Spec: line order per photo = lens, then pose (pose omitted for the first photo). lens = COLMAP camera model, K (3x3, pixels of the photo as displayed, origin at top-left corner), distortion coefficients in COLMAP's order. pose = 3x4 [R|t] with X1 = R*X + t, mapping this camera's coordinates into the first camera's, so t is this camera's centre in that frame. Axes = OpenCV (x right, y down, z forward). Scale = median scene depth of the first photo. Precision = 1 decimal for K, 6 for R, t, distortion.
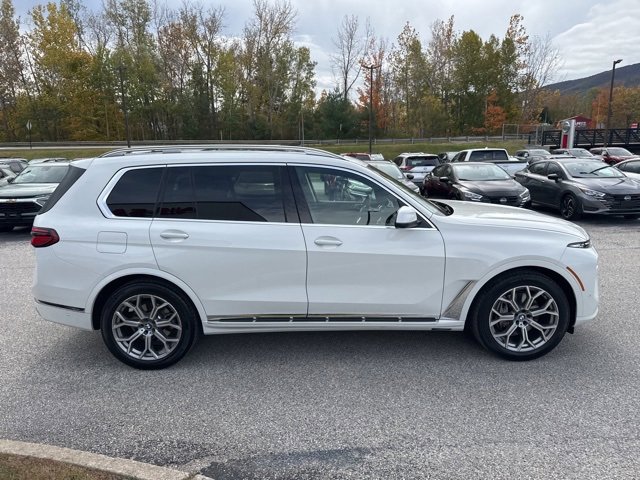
lens RADIAL K [[451.5, 0, 323.5], [0, 451.5, 239.2], [0, 0, 1]] dist [0.029212, -0.033806]
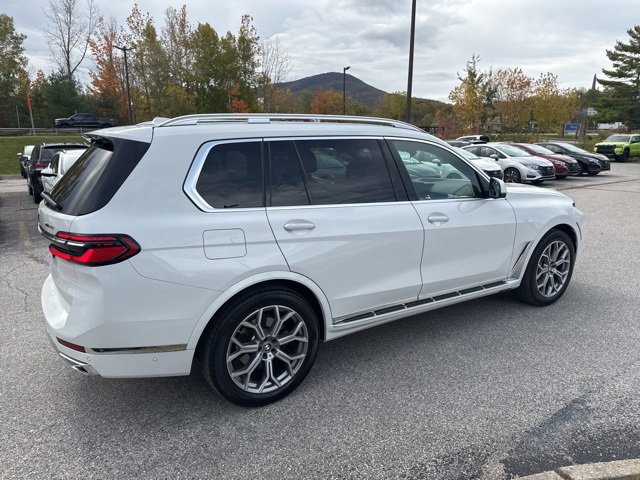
lens RADIAL K [[451.5, 0, 325.7], [0, 451.5, 239.2], [0, 0, 1]] dist [0.029212, -0.033806]
pose [[0.842539, -0.106613, 0.527980, -0.687925], [0.099570, 0.994150, 0.041853, -0.013894], [-0.529353, 0.017308, 0.848225, 0.291911]]
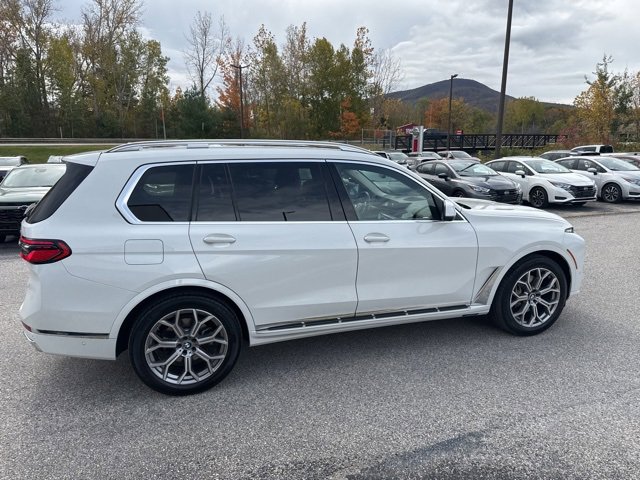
lens RADIAL K [[451.5, 0, 324.8], [0, 451.5, 240.6], [0, 0, 1]] dist [0.029212, -0.033806]
pose [[0.949967, -0.052375, 0.307928, -0.392567], [0.052531, 0.998589, 0.007790, -0.002903], [-0.307902, 0.008775, 0.951378, 0.083226]]
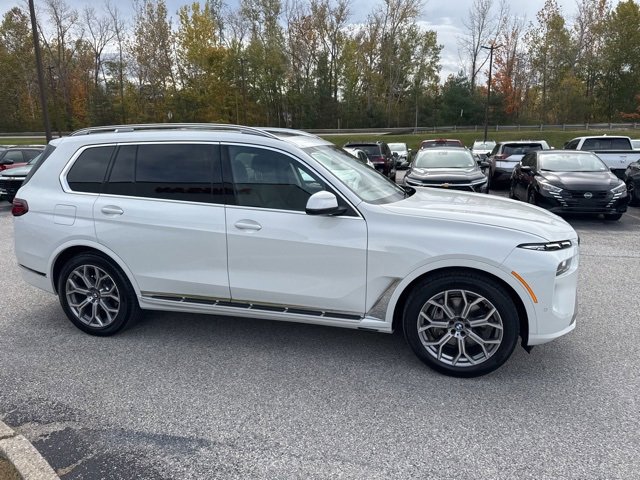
lens RADIAL K [[451.5, 0, 322.5], [0, 451.5, 241.8], [0, 0, 1]] dist [0.029212, -0.033806]
pose [[0.962665, 0.064730, -0.262842, 0.401641], [-0.057029, 0.997693, 0.036832, -0.003894], [0.264620, -0.020467, 0.964136, 0.112653]]
